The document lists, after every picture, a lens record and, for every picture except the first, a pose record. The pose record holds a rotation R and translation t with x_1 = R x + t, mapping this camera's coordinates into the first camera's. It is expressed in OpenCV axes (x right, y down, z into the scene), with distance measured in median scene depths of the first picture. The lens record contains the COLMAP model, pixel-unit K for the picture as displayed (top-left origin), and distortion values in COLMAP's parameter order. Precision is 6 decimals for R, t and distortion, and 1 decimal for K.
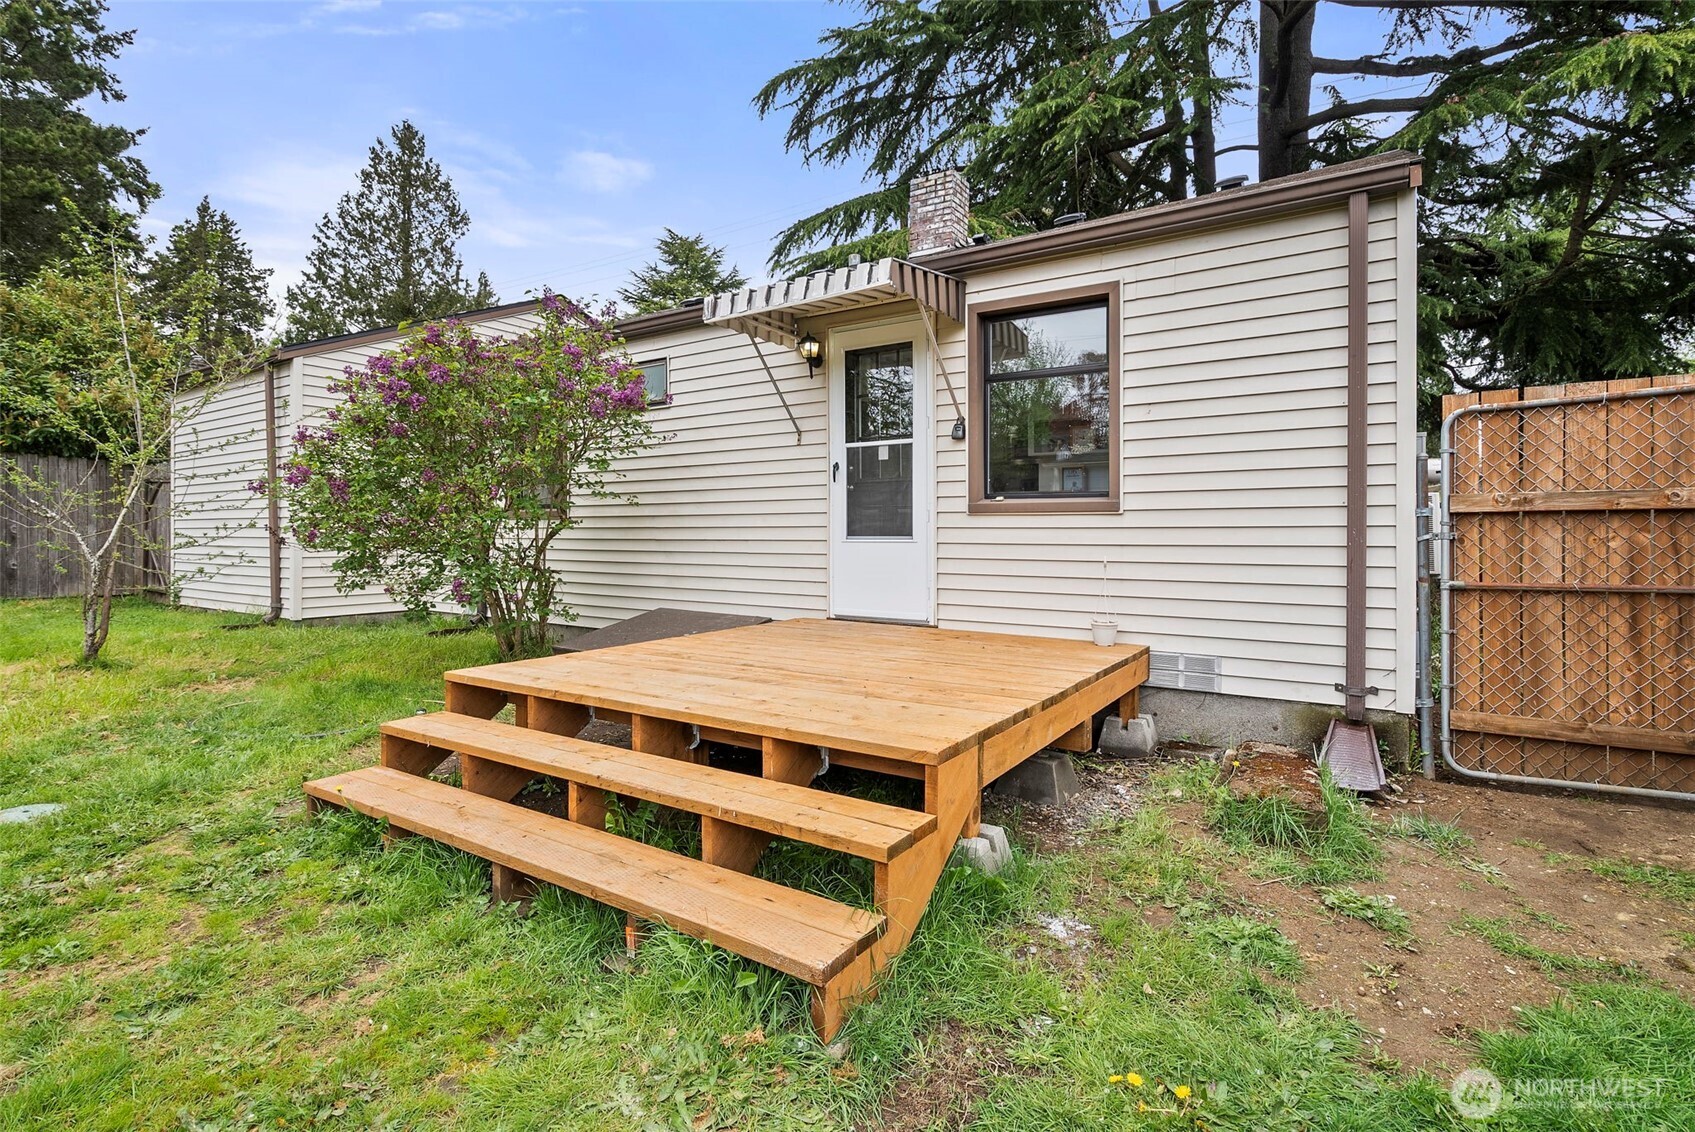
lens RADIAL K [[796.2, 0, 843.3], [0, 796.2, 527.1], [0, 0, 1]] dist [-0.001017, -0.000468]
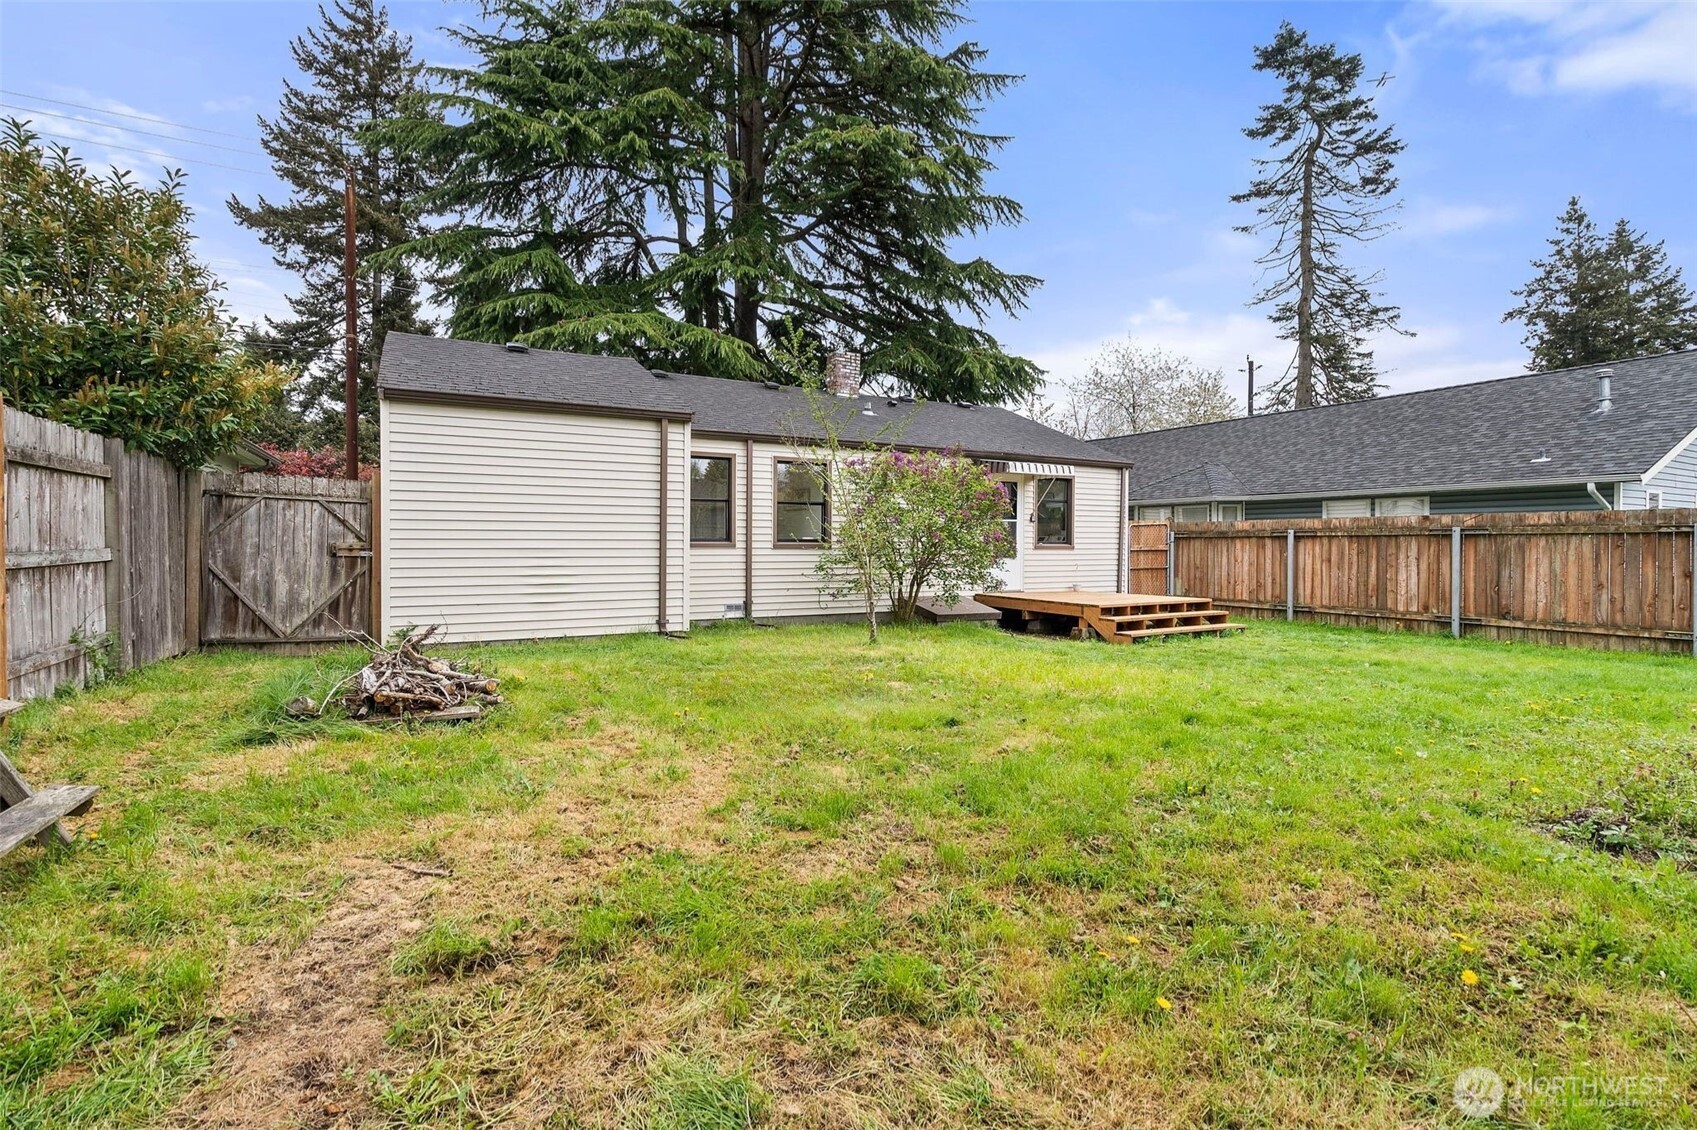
lens RADIAL K [[782.5, 0, 845.2], [0, 782.5, 549.9], [0, 0, 1]] dist [-0.000880, 0.001143]
pose [[0.465166, -0.009567, 0.885172, -2.535924], [-0.012520, 0.999770, 0.017385, -0.053157], [-0.885135, -0.019169, 0.464939, 0.320287]]
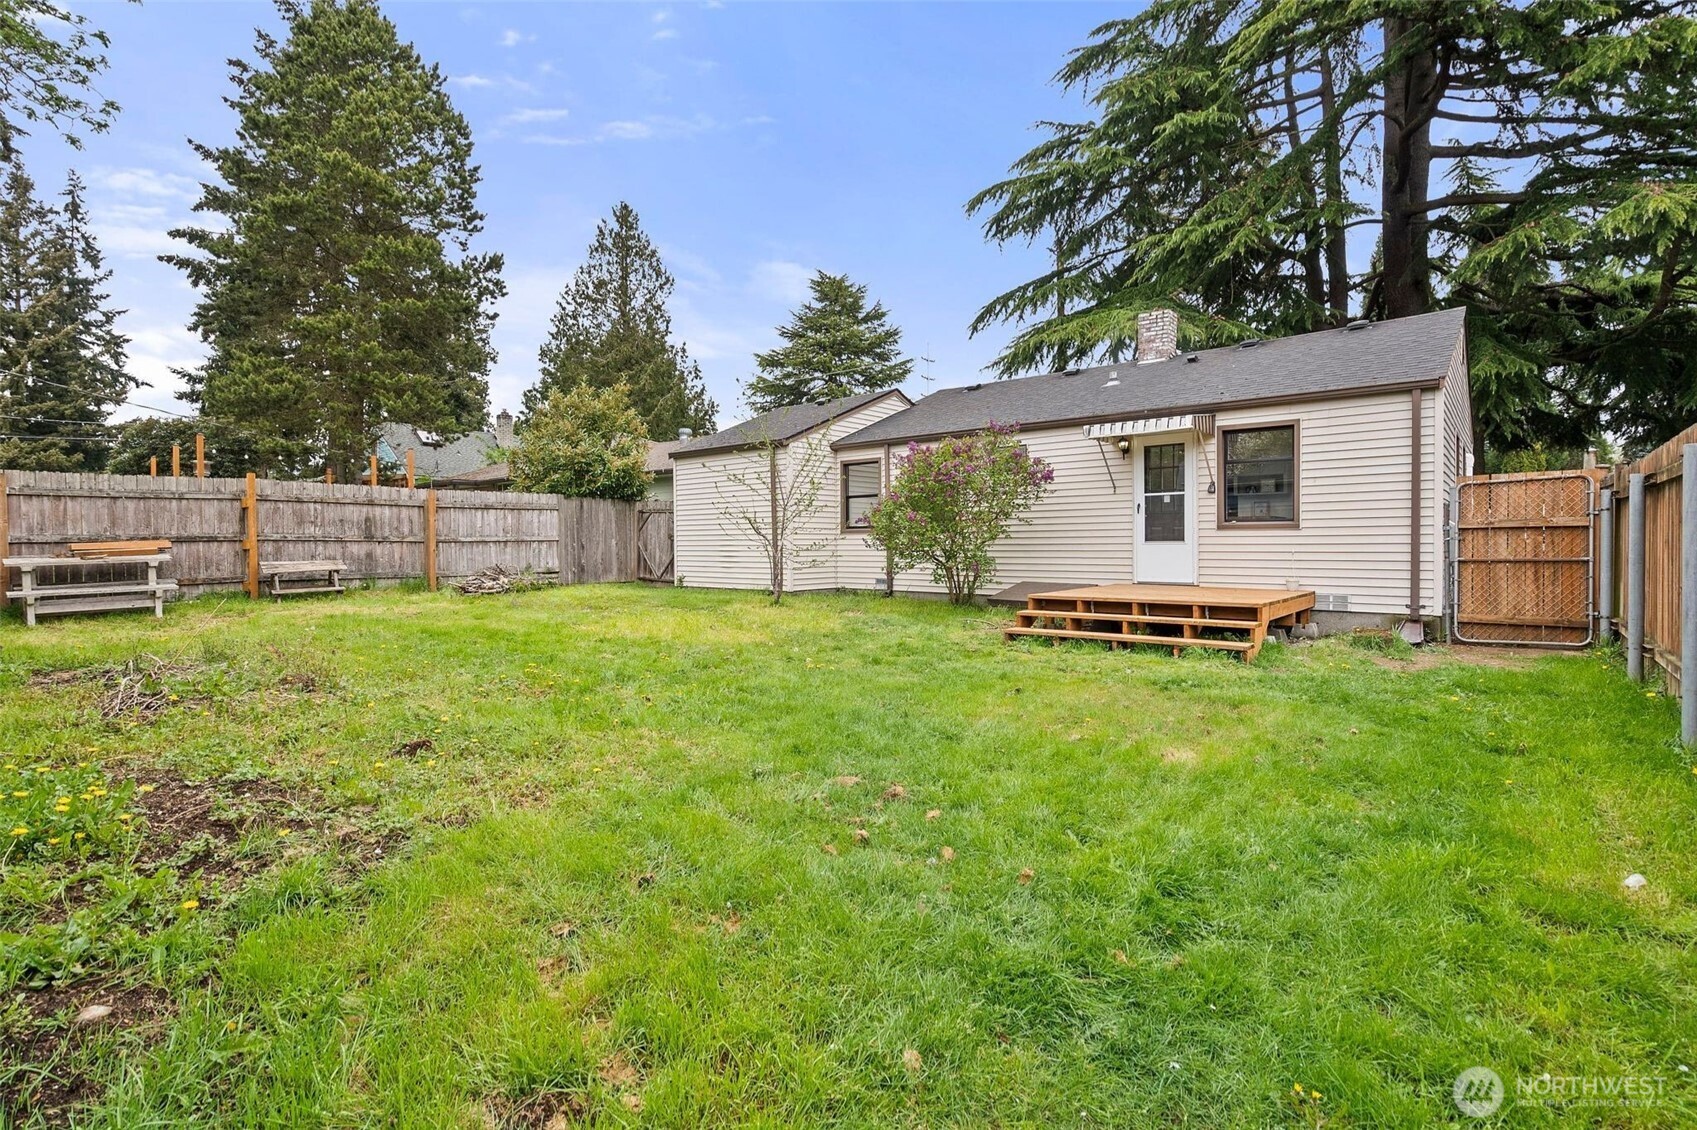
lens RADIAL K [[782.5, 0, 845.2], [0, 782.5, 549.9], [0, 0, 1]] dist [-0.000880, 0.001143]
pose [[0.991731, -0.007720, -0.128104, -0.525924], [0.010189, 0.999775, 0.018631, -0.011575], [0.127931, -0.019782, 0.991586, -1.094694]]
